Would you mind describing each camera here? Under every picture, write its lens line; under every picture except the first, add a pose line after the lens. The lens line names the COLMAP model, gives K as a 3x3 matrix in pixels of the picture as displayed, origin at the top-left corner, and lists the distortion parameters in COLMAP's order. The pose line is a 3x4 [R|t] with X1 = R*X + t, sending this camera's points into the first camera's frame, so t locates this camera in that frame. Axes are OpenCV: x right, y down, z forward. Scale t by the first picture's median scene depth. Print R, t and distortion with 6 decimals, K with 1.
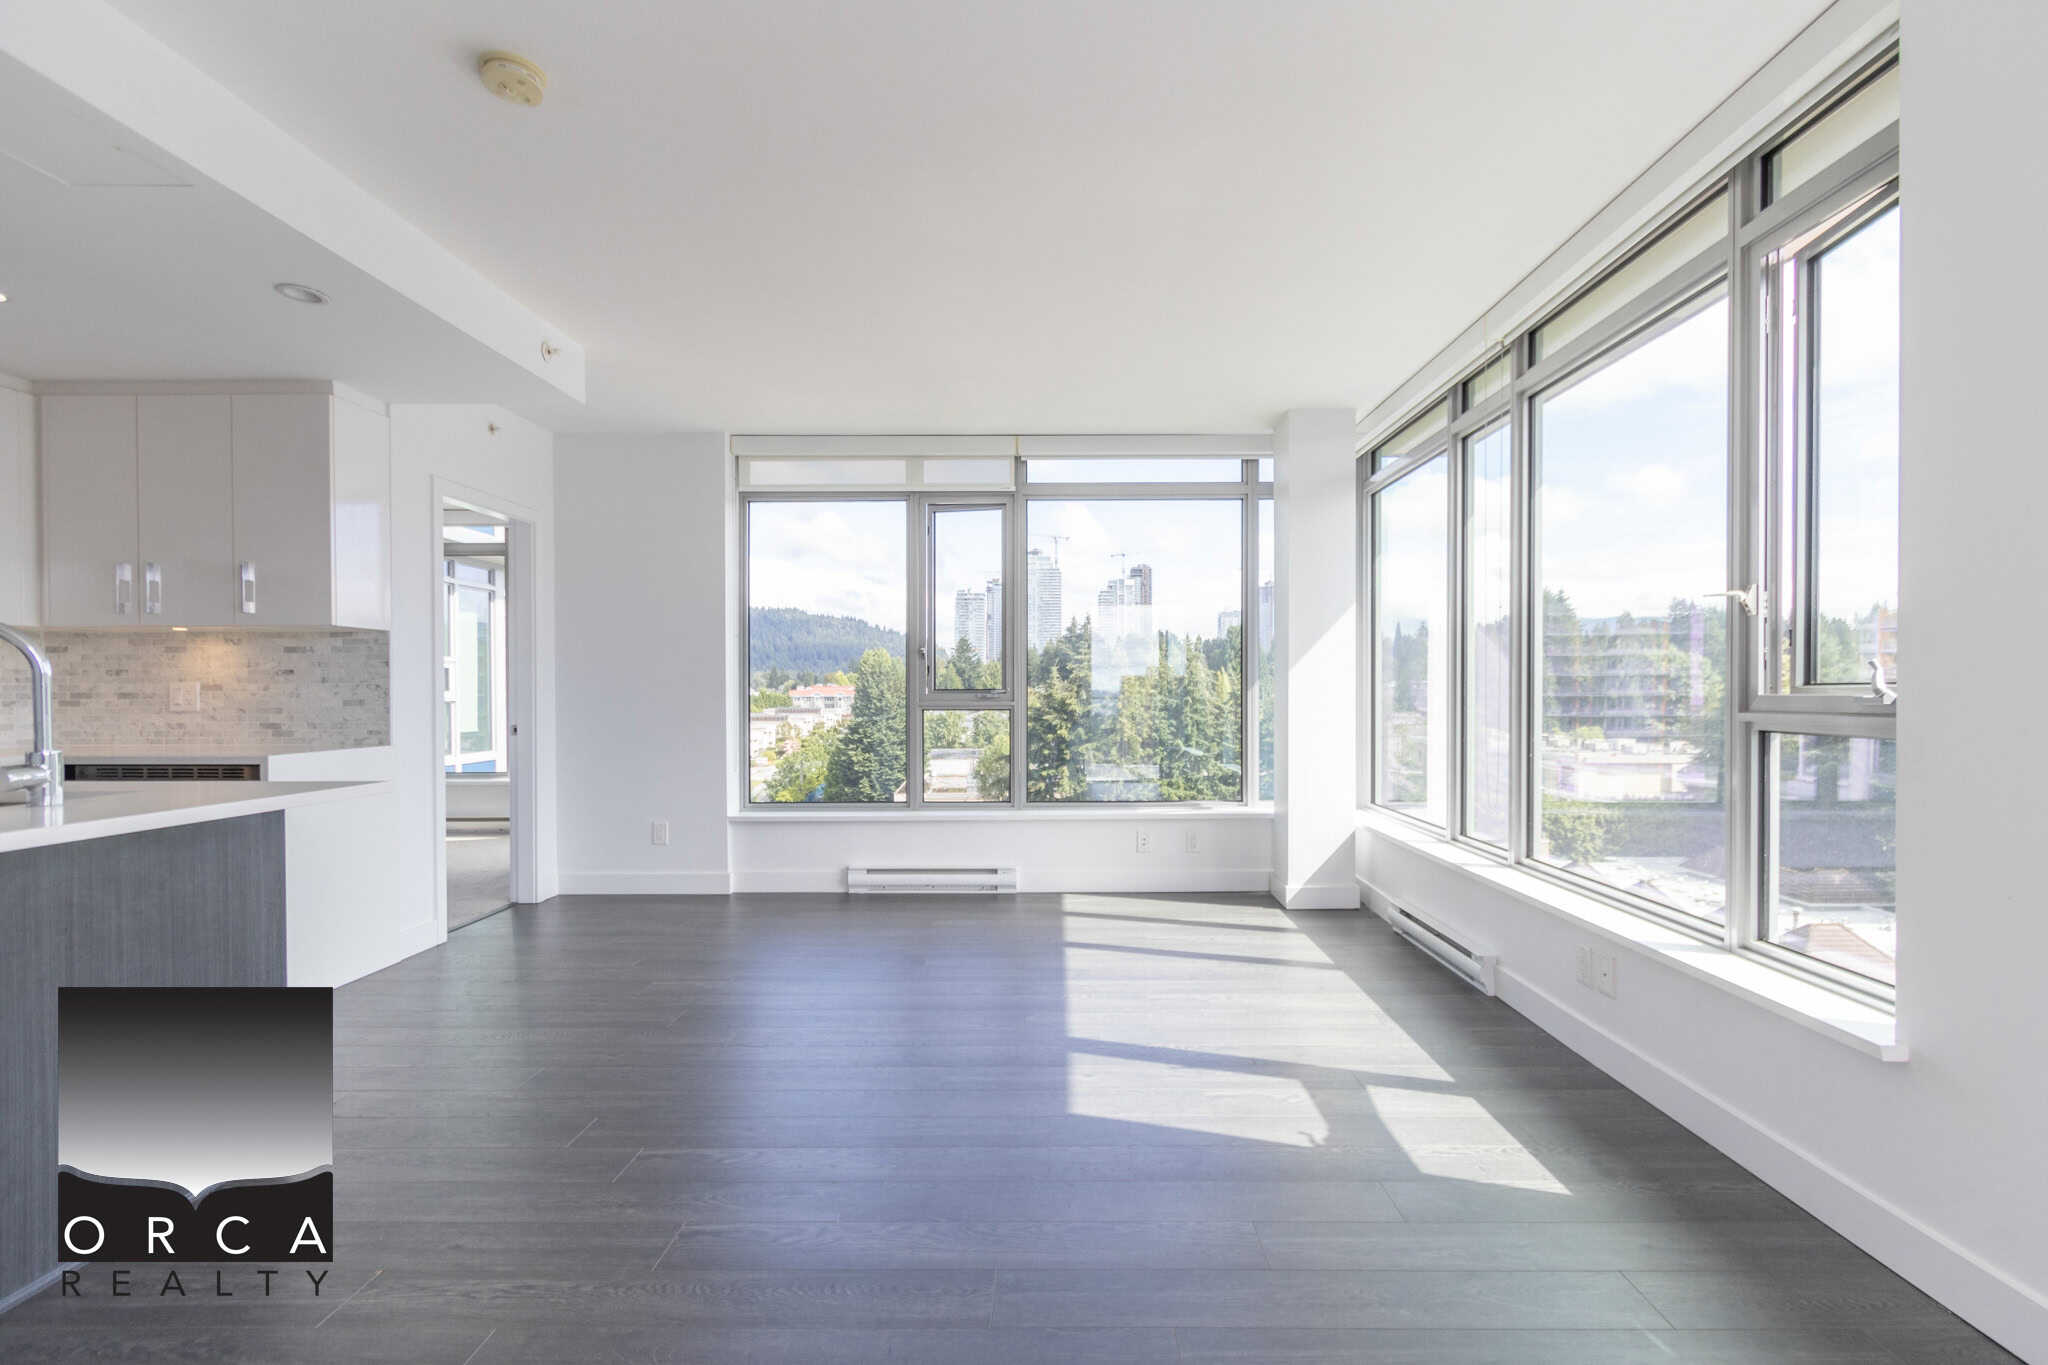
lens RADIAL K [[928.9, 0, 1053.4], [0, 928.9, 688.1], [0, 0, 1]] dist [0.008394, -0.004323]
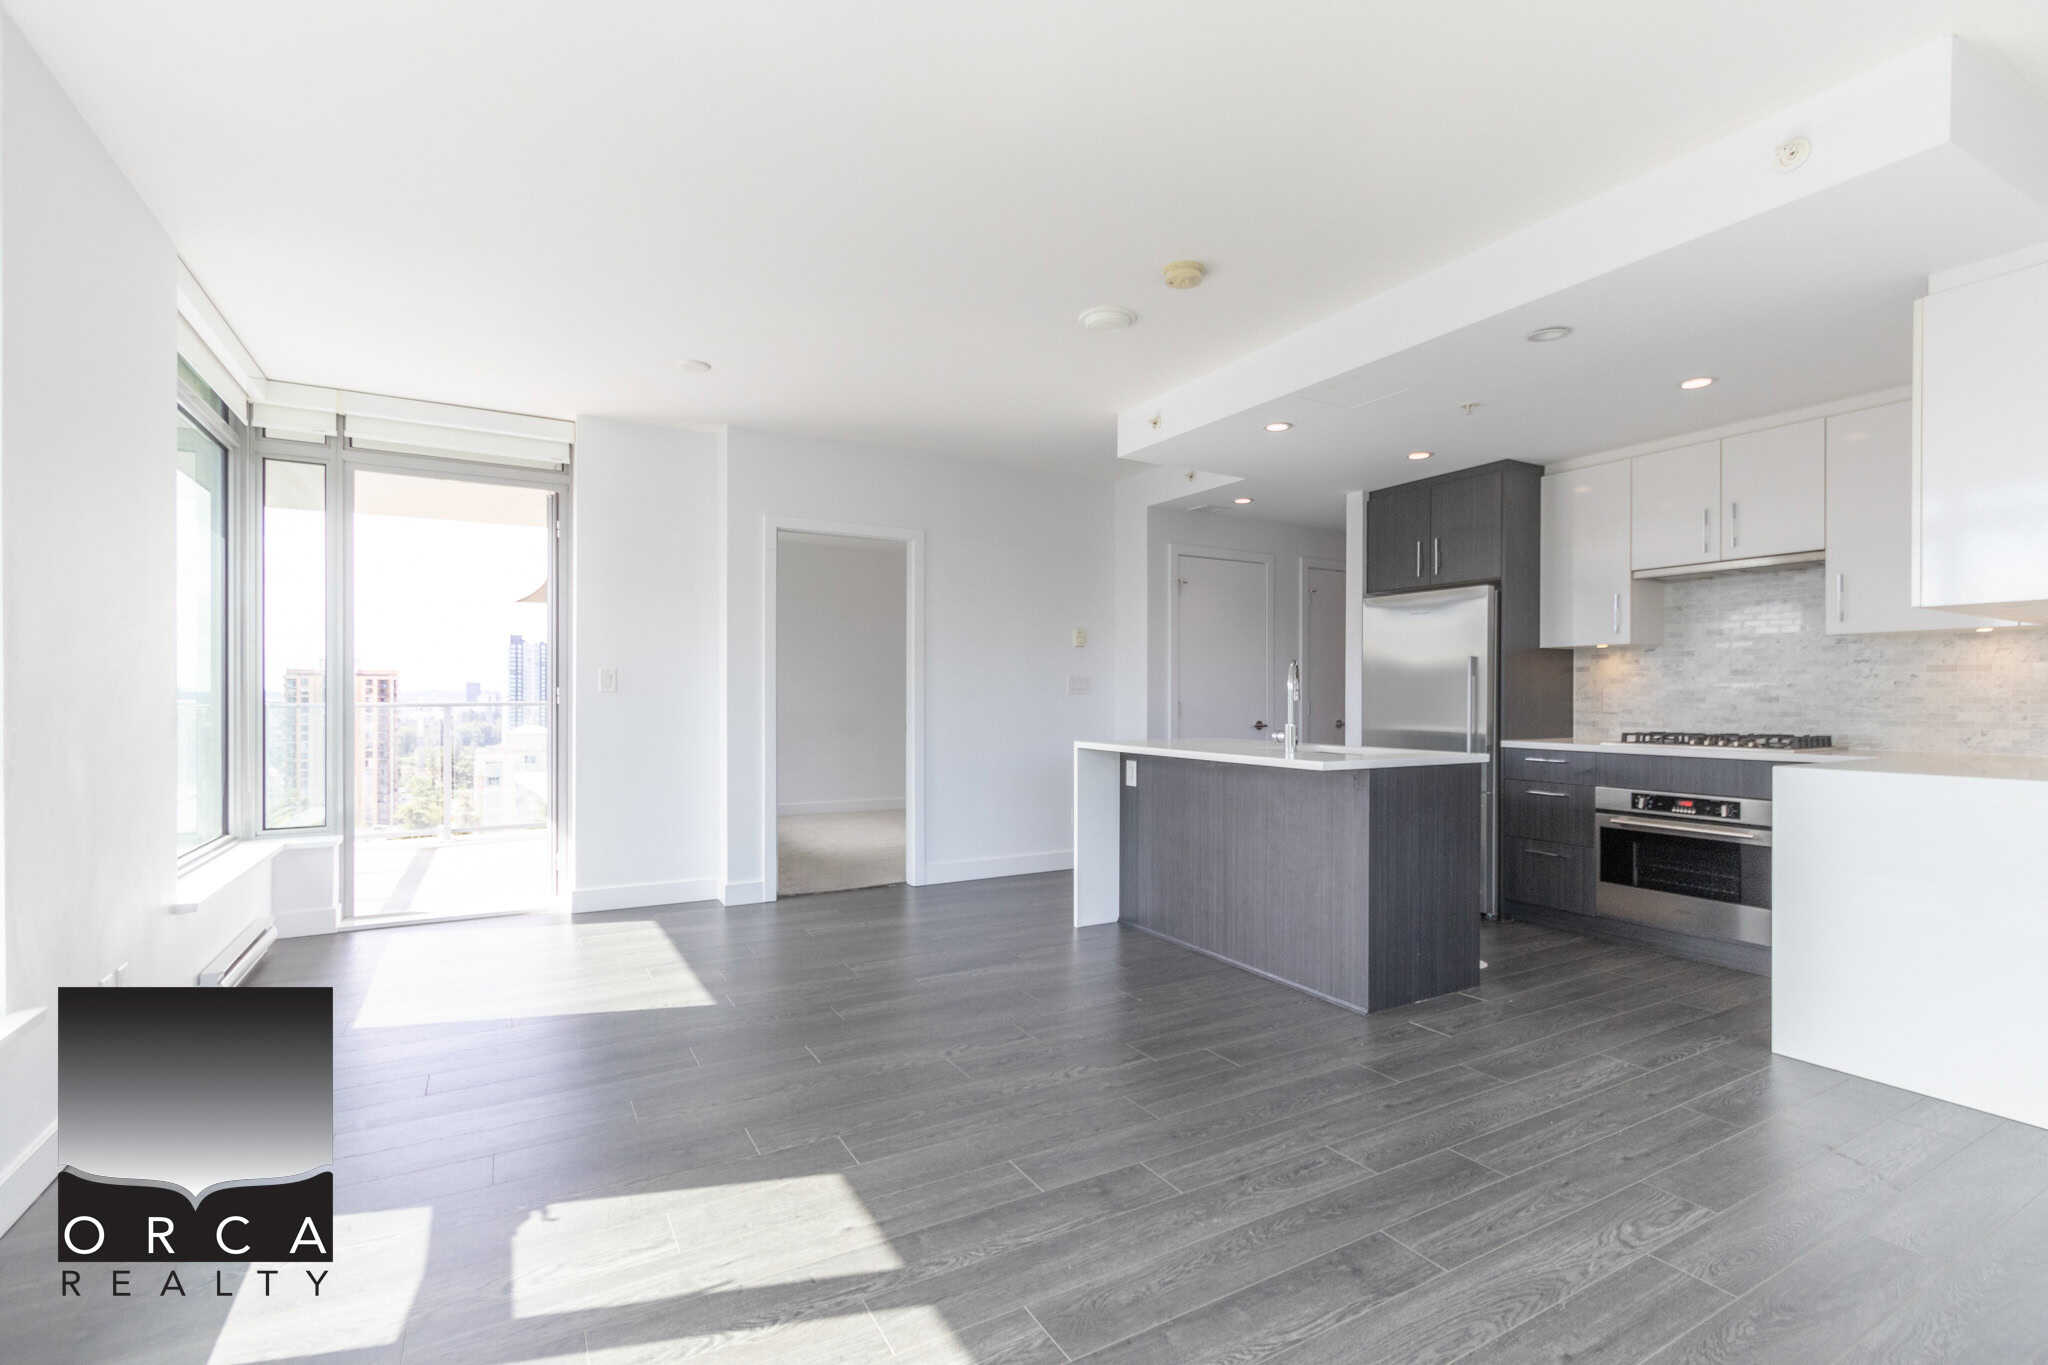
lens RADIAL K [[928.9, 0, 1050.7], [0, 928.9, 695.5], [0, 0, 1]] dist [0.008394, -0.004323]
pose [[-0.857922, 0.000247, -0.513781, 0.190711], [0.001905, 0.999995, -0.002700, 0.003788], [0.513777, -0.003296, -0.857917, 1.185732]]
